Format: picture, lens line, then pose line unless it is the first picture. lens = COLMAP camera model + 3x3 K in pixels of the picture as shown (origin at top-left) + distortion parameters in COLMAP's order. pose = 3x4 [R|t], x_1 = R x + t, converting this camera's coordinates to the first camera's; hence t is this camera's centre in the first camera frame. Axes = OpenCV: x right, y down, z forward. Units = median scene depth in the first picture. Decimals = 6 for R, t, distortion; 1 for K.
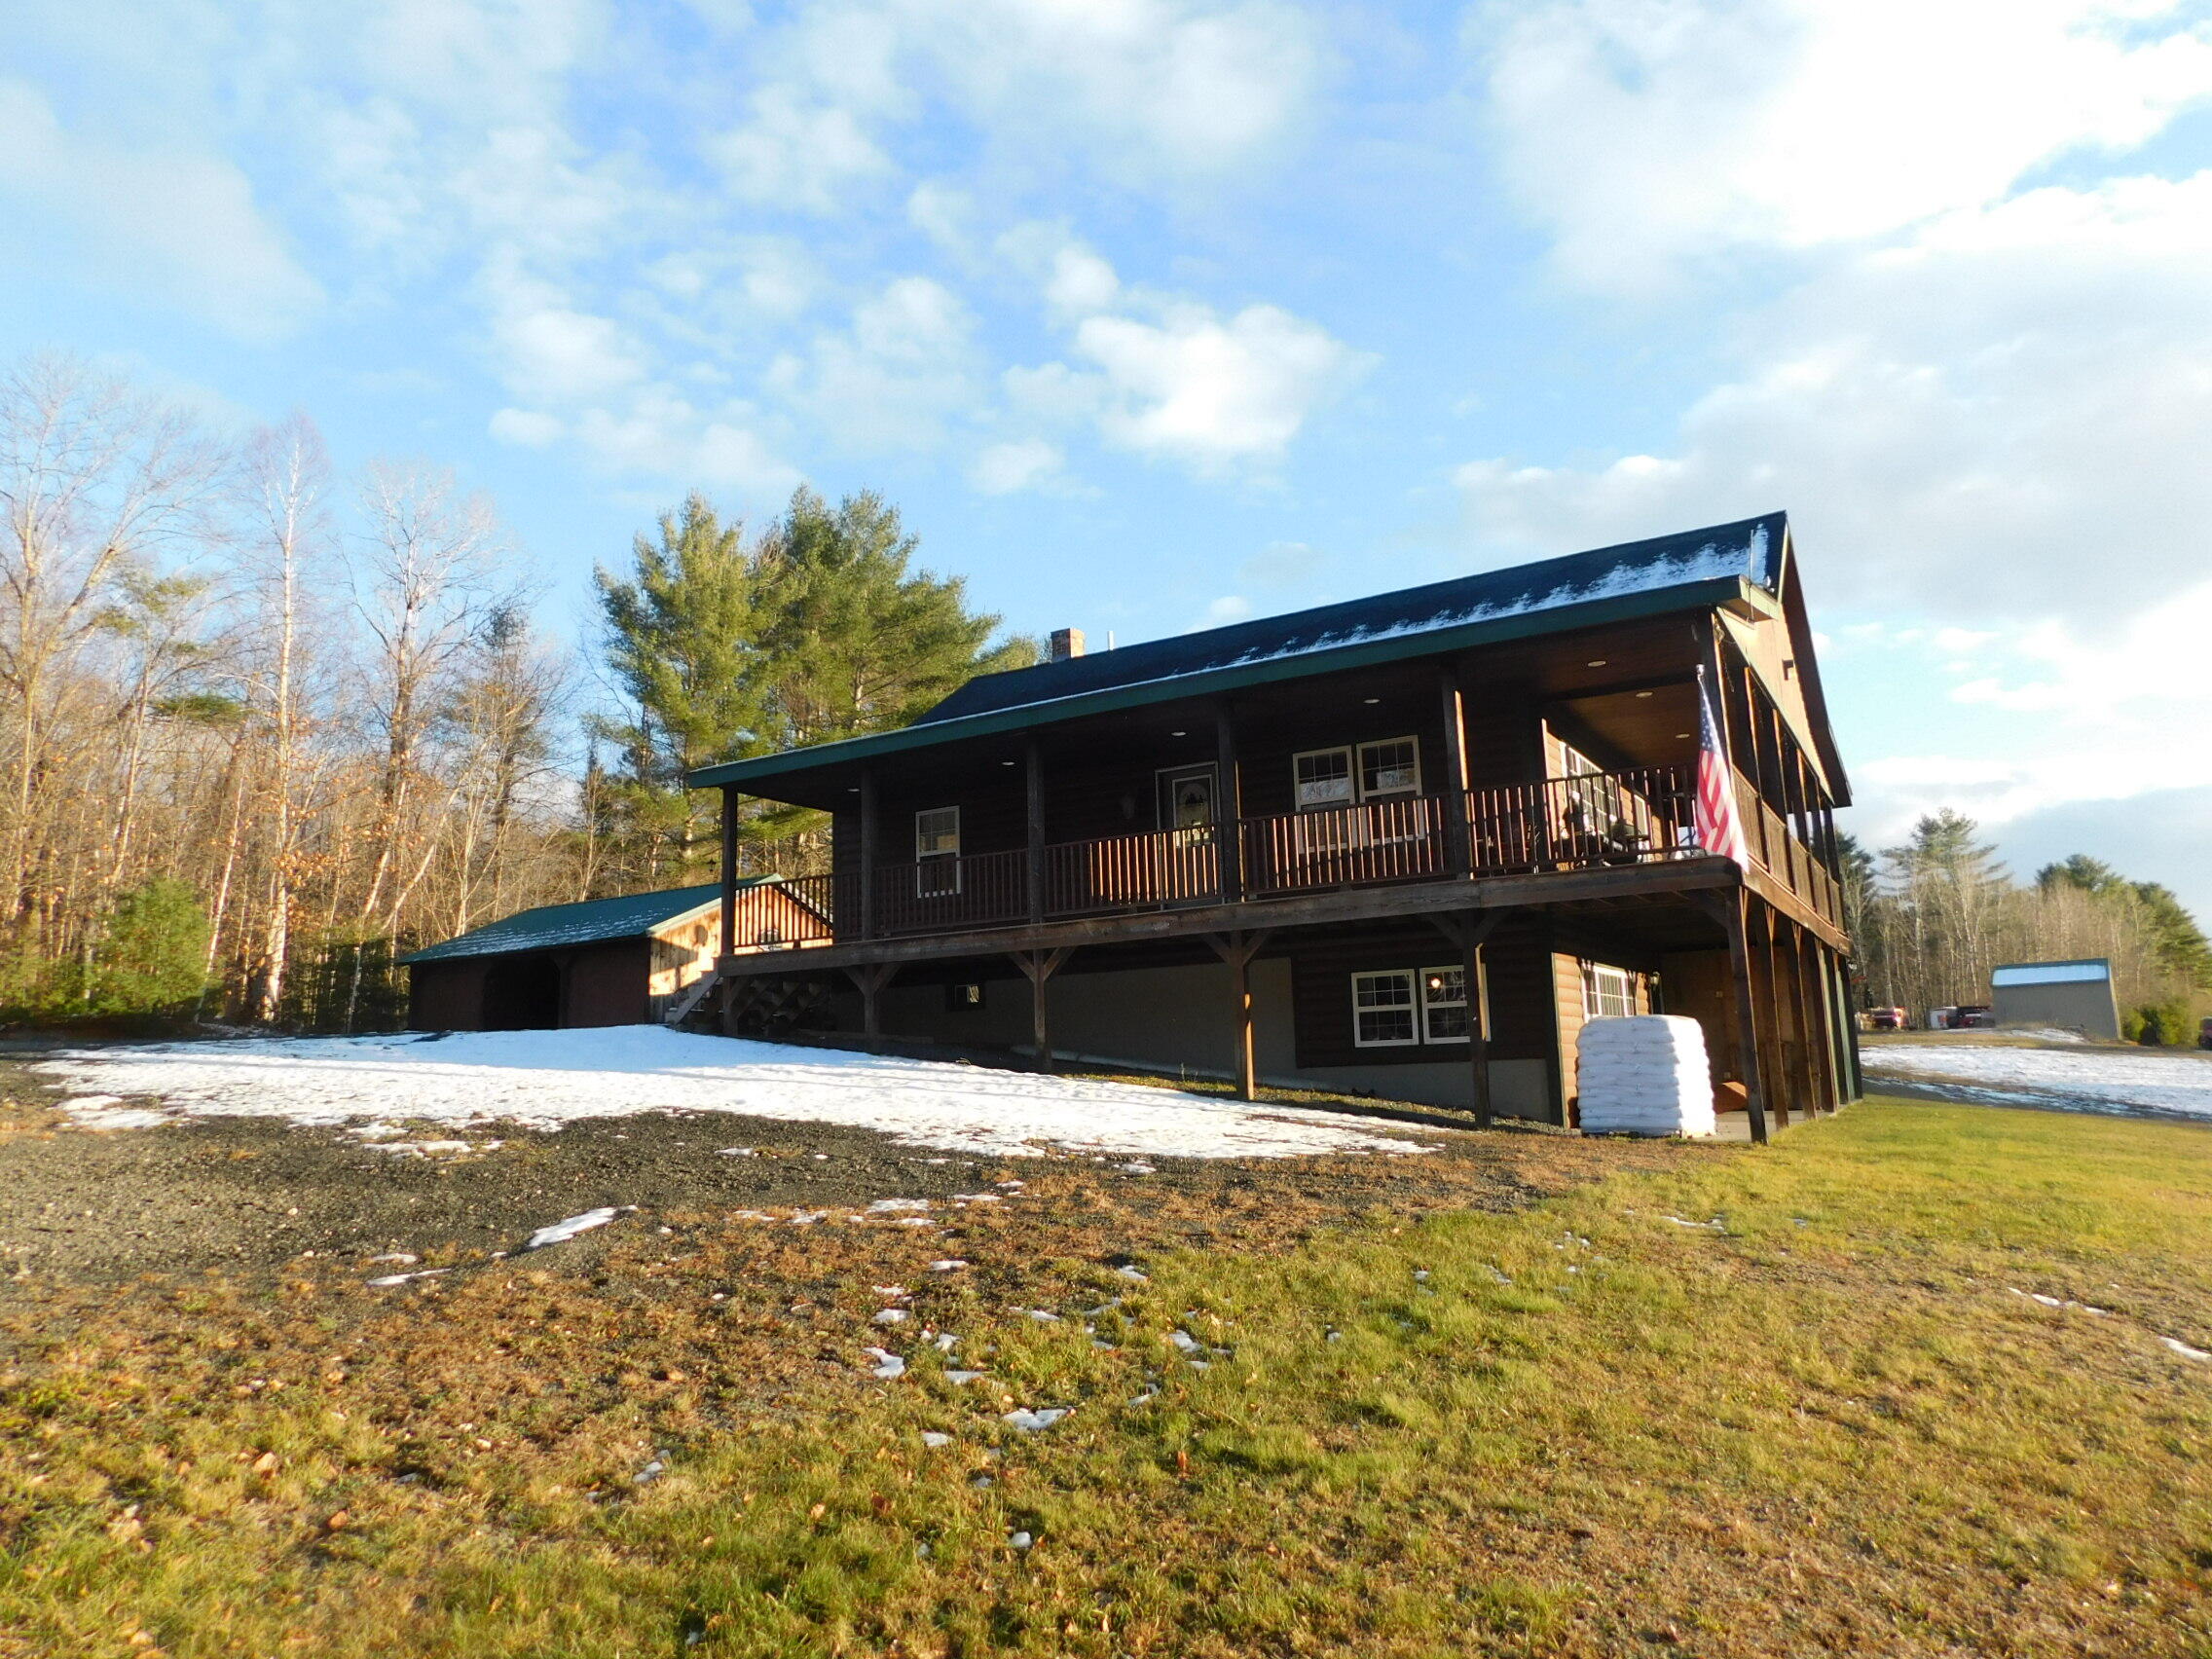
lens RADIAL K [[1463.8, 0, 1105.0], [0, 1463.8, 819.2], [0, 0, 1]] dist [-0.059547, 0.053845]
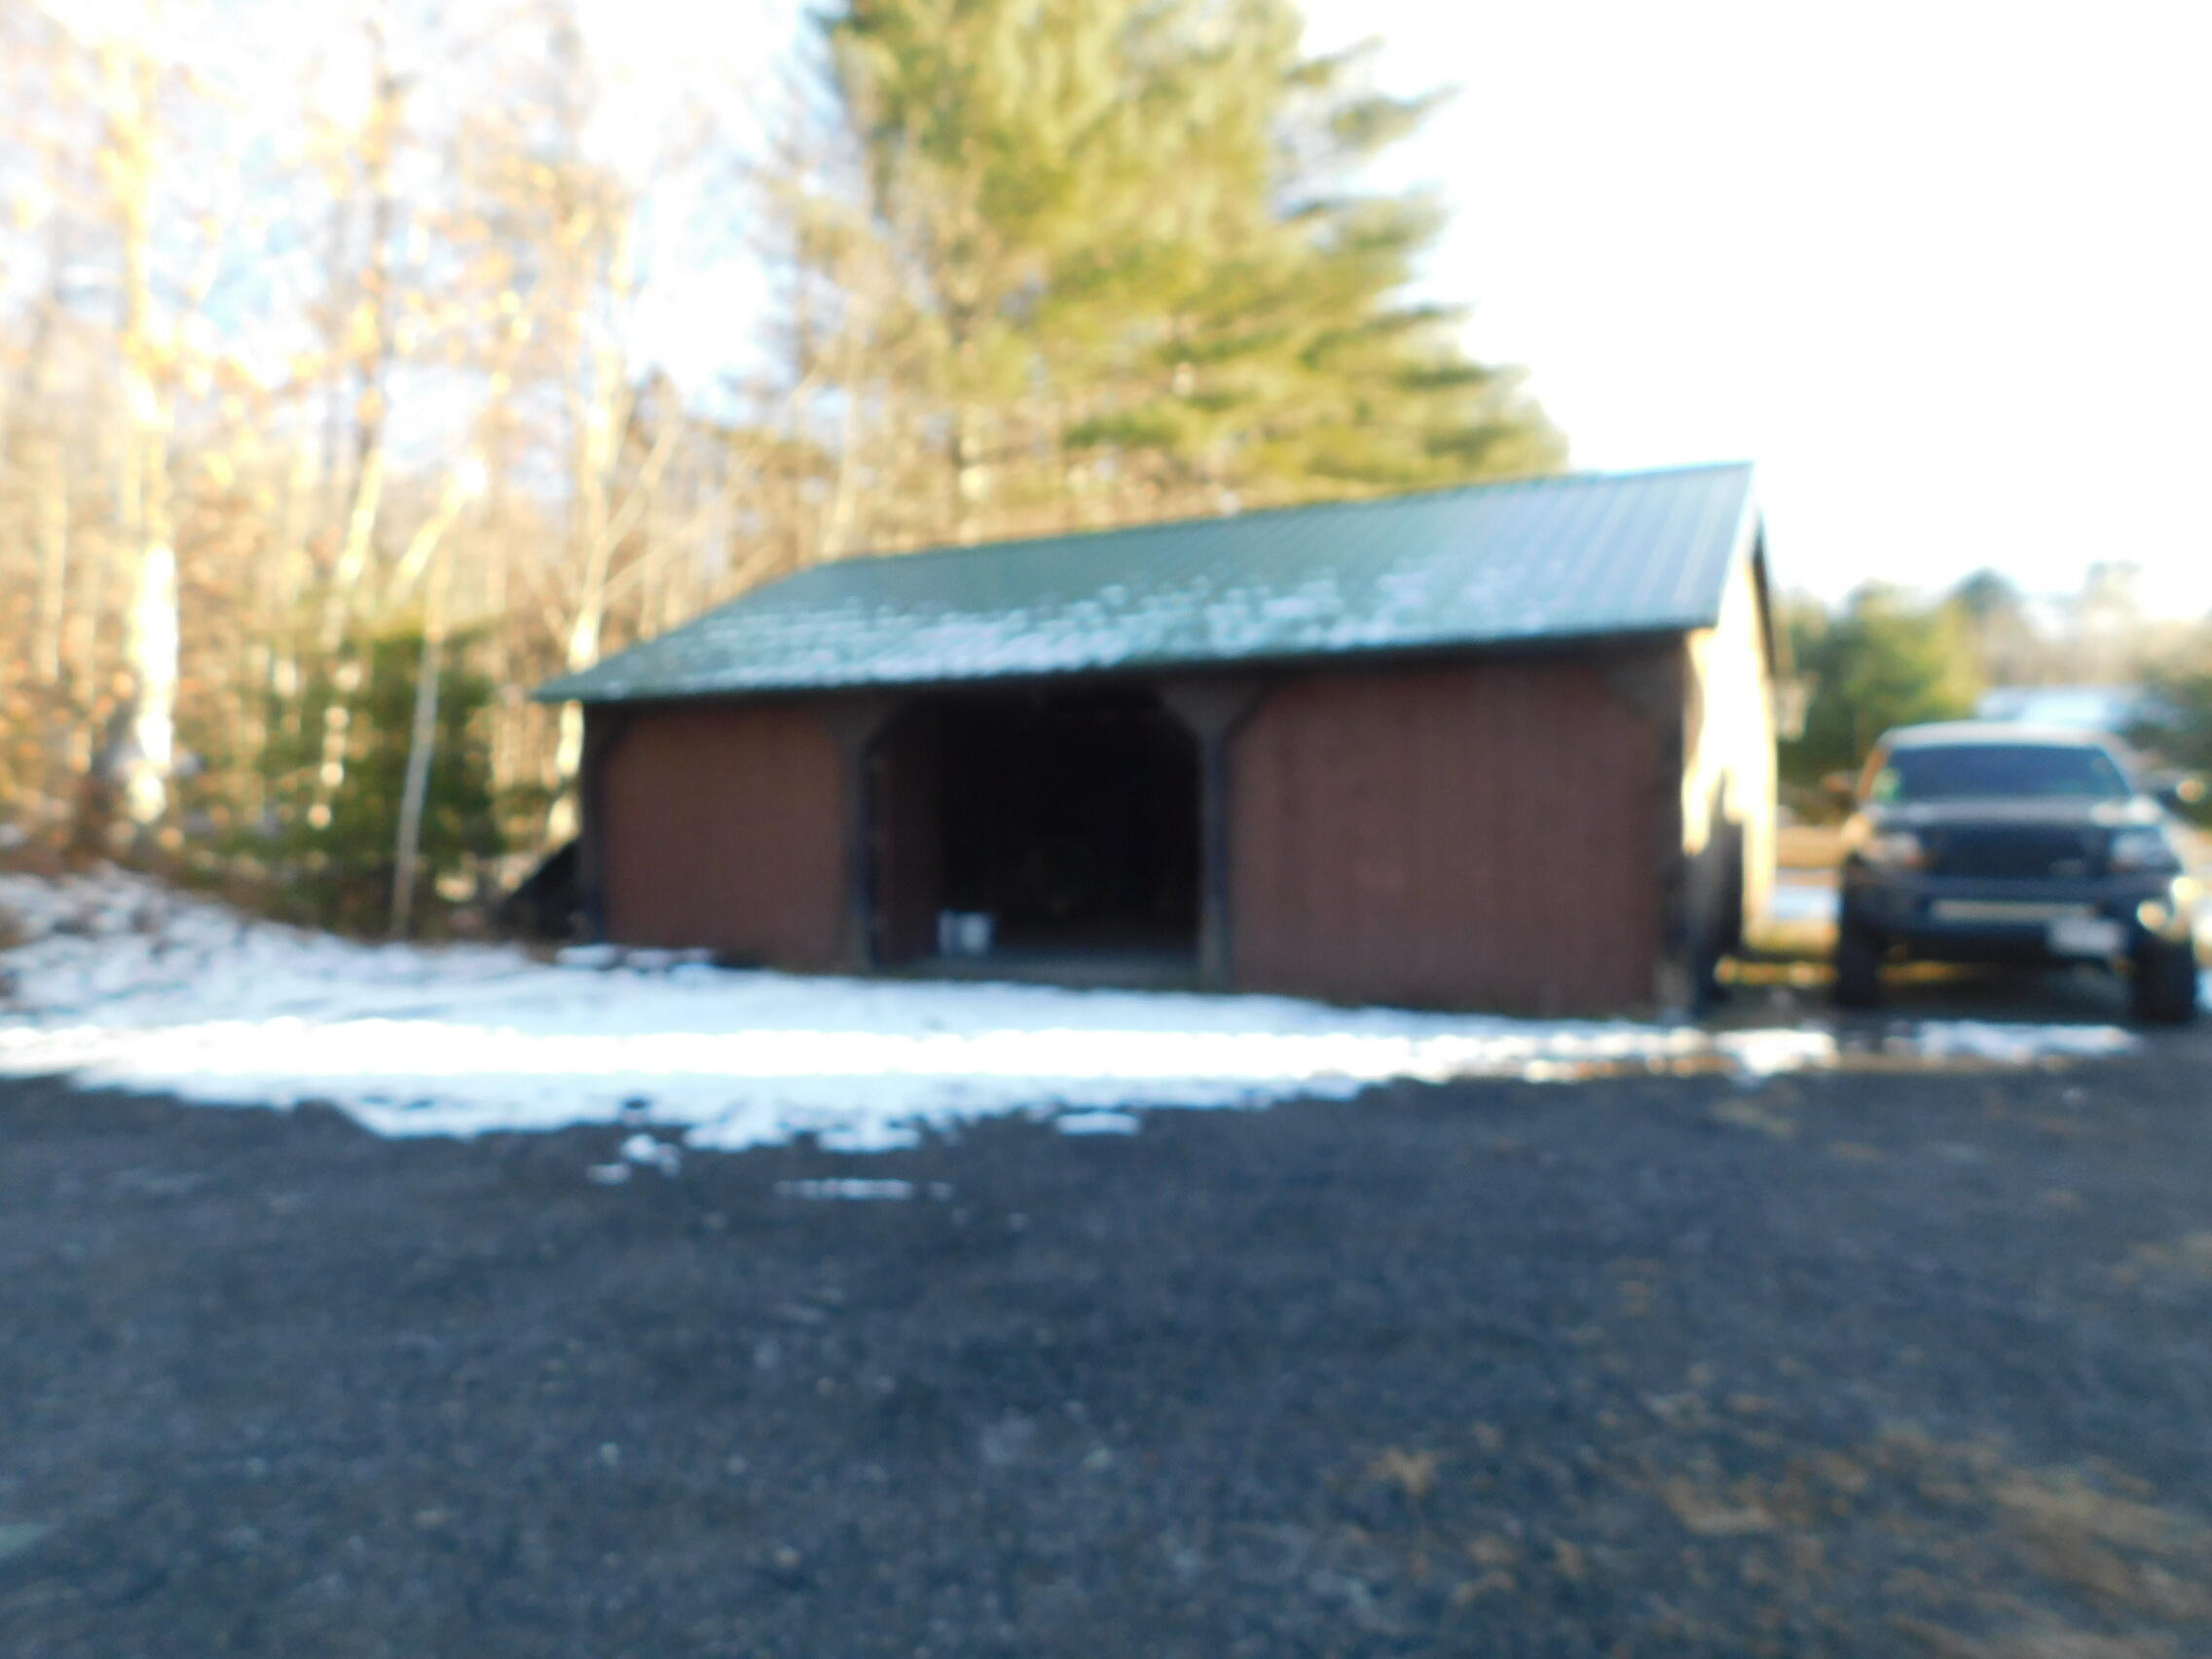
lens RADIAL K [[1463.8, 0, 1105.0], [0, 1463.8, 819.2], [0, 0, 1]] dist [-0.059547, 0.053845]
pose [[0.997701, 0.023298, 0.063634, -0.359714], [-0.034752, 0.982067, 0.185304, 0.056209], [-0.058176, -0.187090, 0.980619, 0.627056]]
